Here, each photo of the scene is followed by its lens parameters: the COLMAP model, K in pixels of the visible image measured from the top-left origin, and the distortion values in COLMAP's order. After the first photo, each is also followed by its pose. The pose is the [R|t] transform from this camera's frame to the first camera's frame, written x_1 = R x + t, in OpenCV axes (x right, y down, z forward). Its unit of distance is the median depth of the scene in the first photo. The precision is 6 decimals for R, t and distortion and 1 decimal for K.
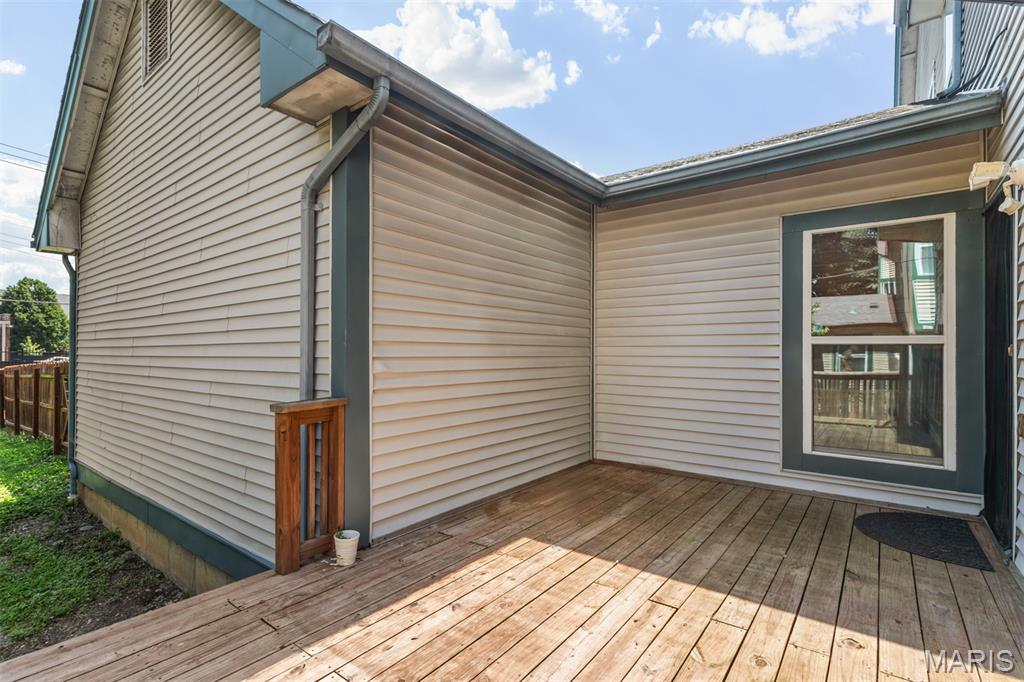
lens RADIAL K [[493.2, 0, 510.0], [0, 493.2, 348.8], [0, 0, 1]] dist [-0.001422, 0.004417]
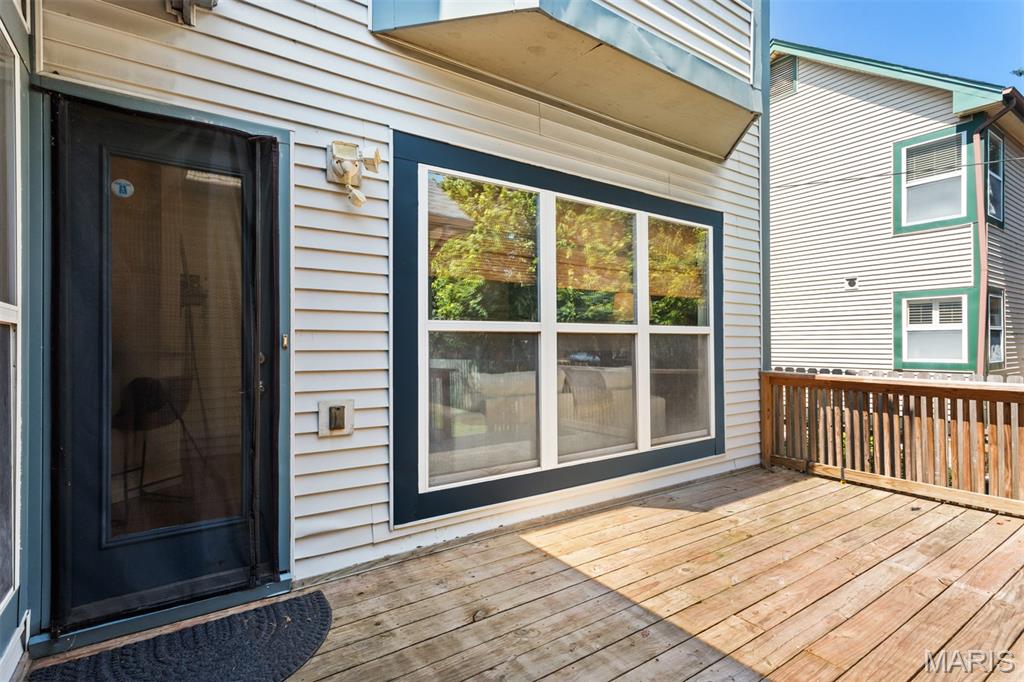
lens RADIAL K [[493.2, 0, 513.8], [0, 493.2, 341.6], [0, 0, 1]] dist [-0.001422, 0.004417]
pose [[-0.952339, 0.004098, 0.305015, 0.425002], [-0.001685, 0.999824, -0.018693, 0.027543], [-0.305038, -0.018317, -0.952164, 1.913744]]
